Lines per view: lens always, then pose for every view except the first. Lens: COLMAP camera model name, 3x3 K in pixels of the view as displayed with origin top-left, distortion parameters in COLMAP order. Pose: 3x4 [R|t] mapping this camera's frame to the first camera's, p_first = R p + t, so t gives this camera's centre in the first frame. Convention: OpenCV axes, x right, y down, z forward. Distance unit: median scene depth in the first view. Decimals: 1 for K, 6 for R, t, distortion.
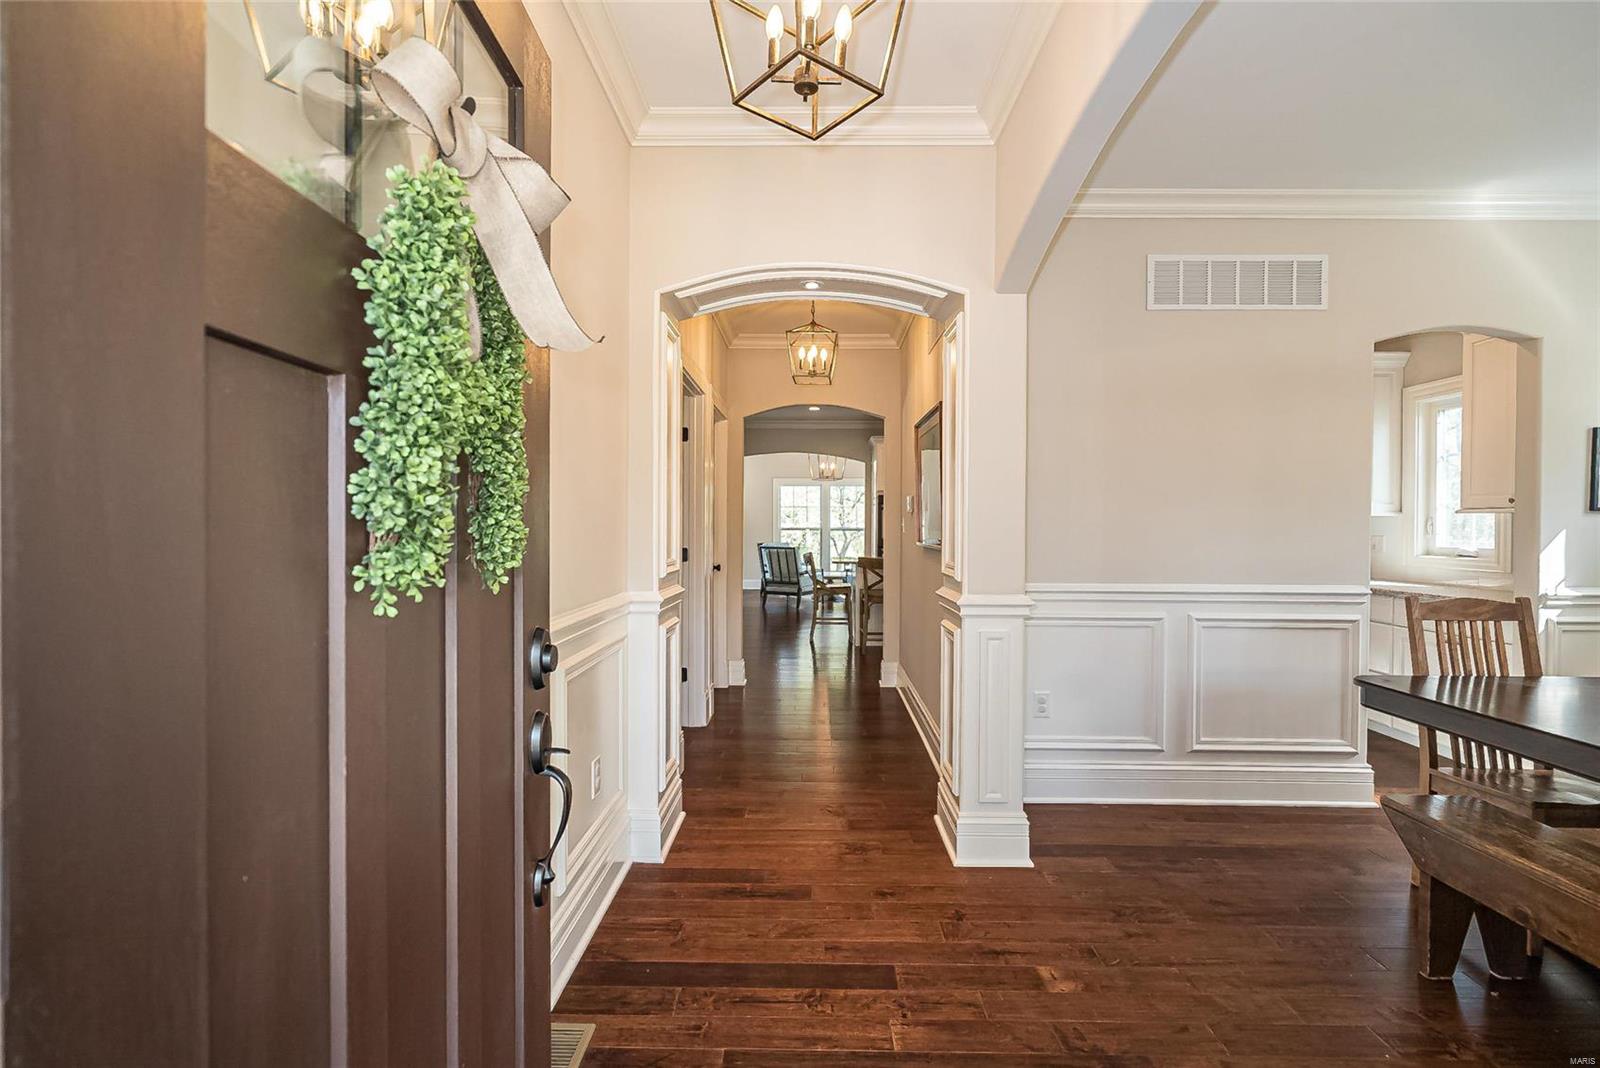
lens RADIAL K [[727.9, 0, 803.0], [0, 727.9, 537.5], [0, 0, 1]] dist [-0.001620, 0.000413]
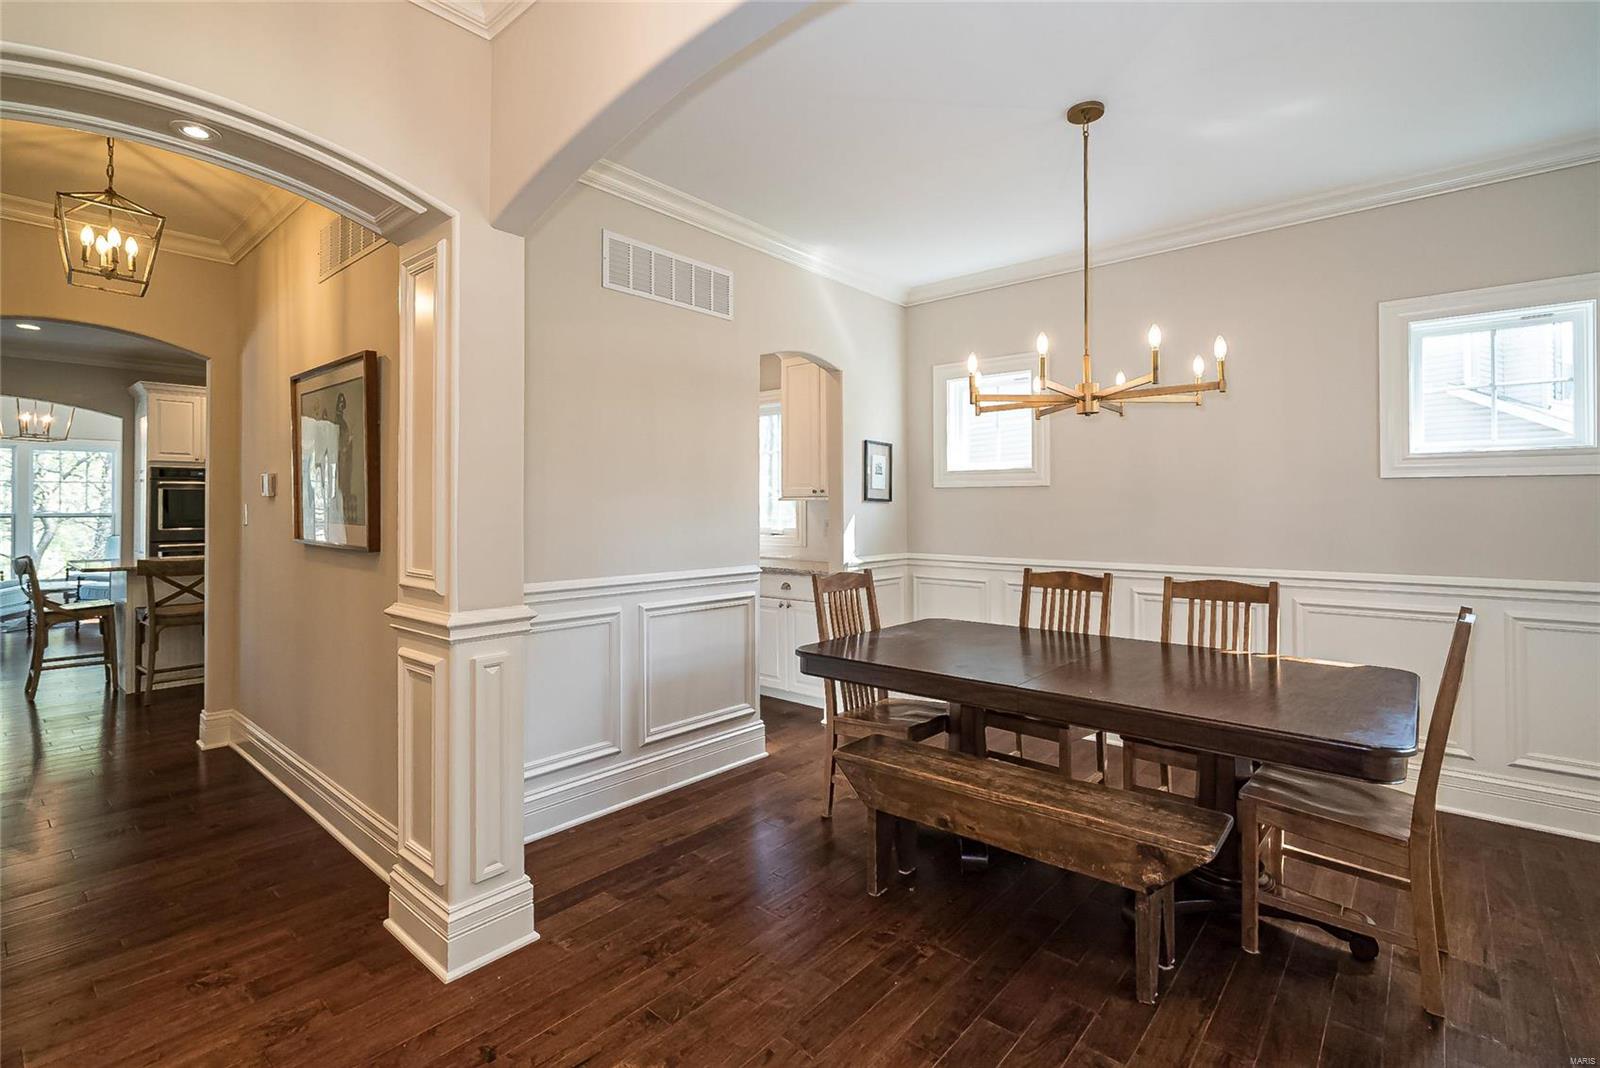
lens RADIAL K [[763.4, 0, 748.6], [0, 763.4, 497.7], [0, 0, 1]] dist [-0.001708, 0.002105]
pose [[0.658206, 0.004330, 0.752826, -0.150898], [0.014295, 0.999731, -0.018248, -0.018930], [-0.752702, 0.022773, 0.657967, 0.216210]]
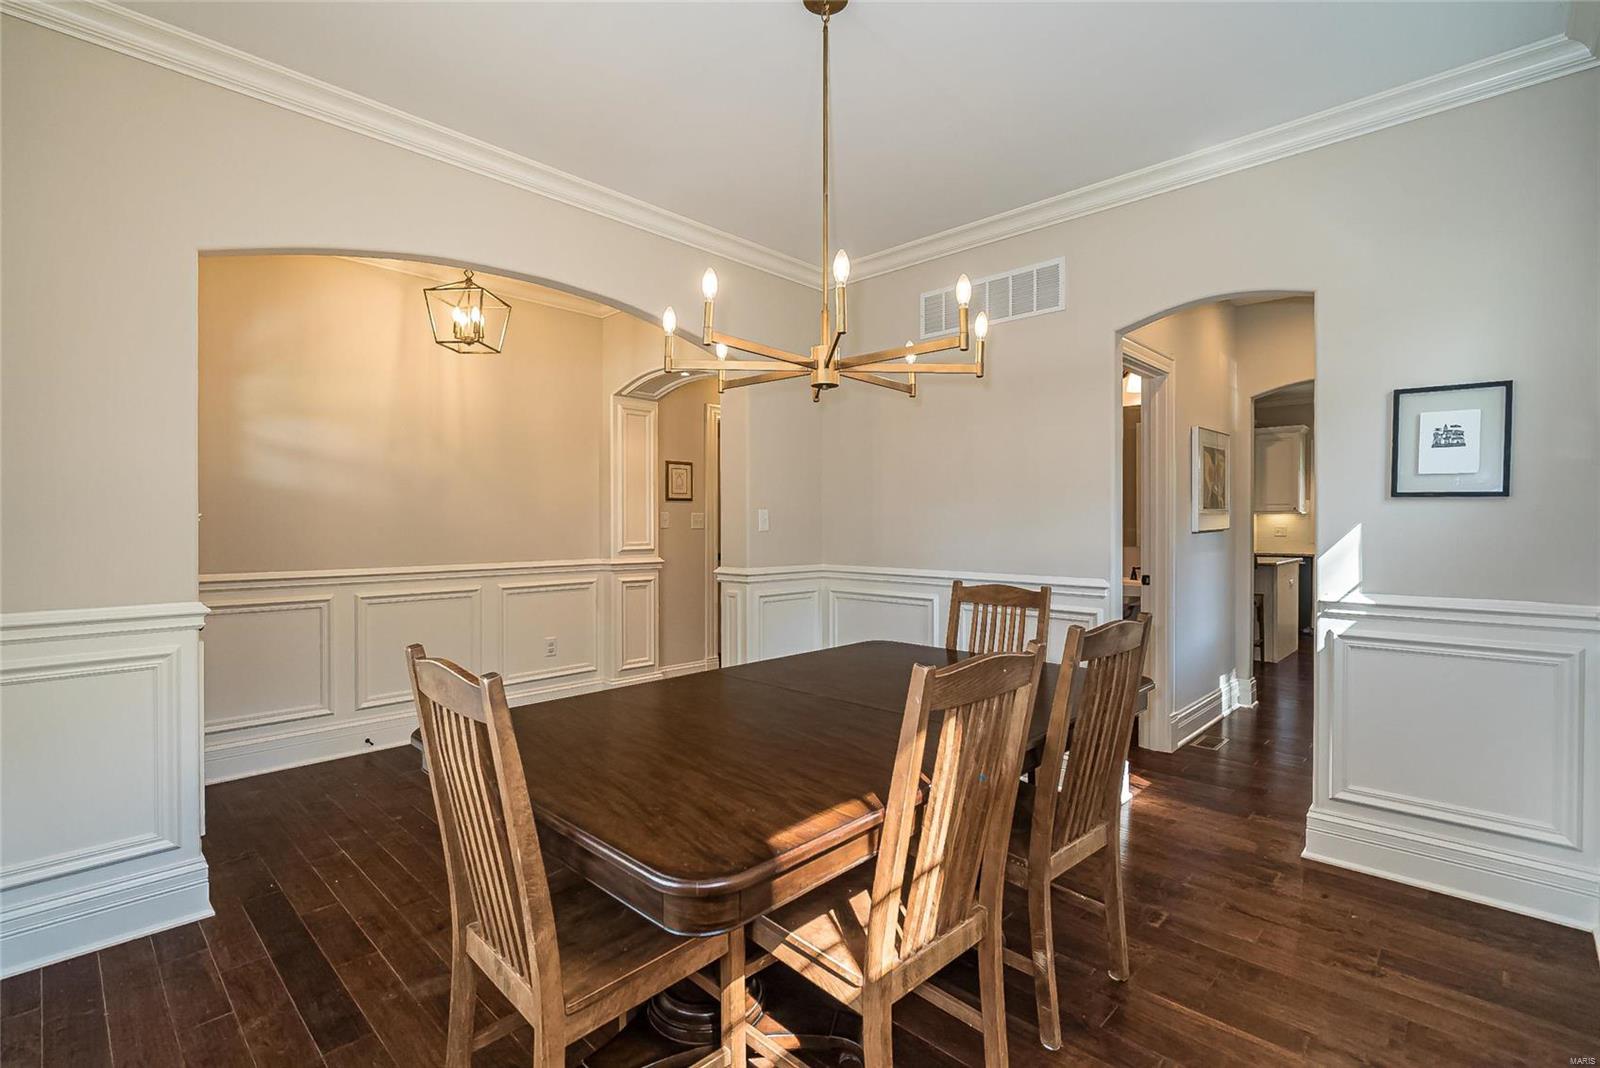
lens RADIAL K [[727.9, 0, 787.0], [0, 727.9, 528.1], [0, 0, 1]] dist [-0.001620, 0.000413]
pose [[0.725547, -0.001239, -0.688172, 1.162174], [-0.006906, 0.999935, -0.009081, 0.008313], [0.688138, 0.011341, 0.725491, -0.013728]]
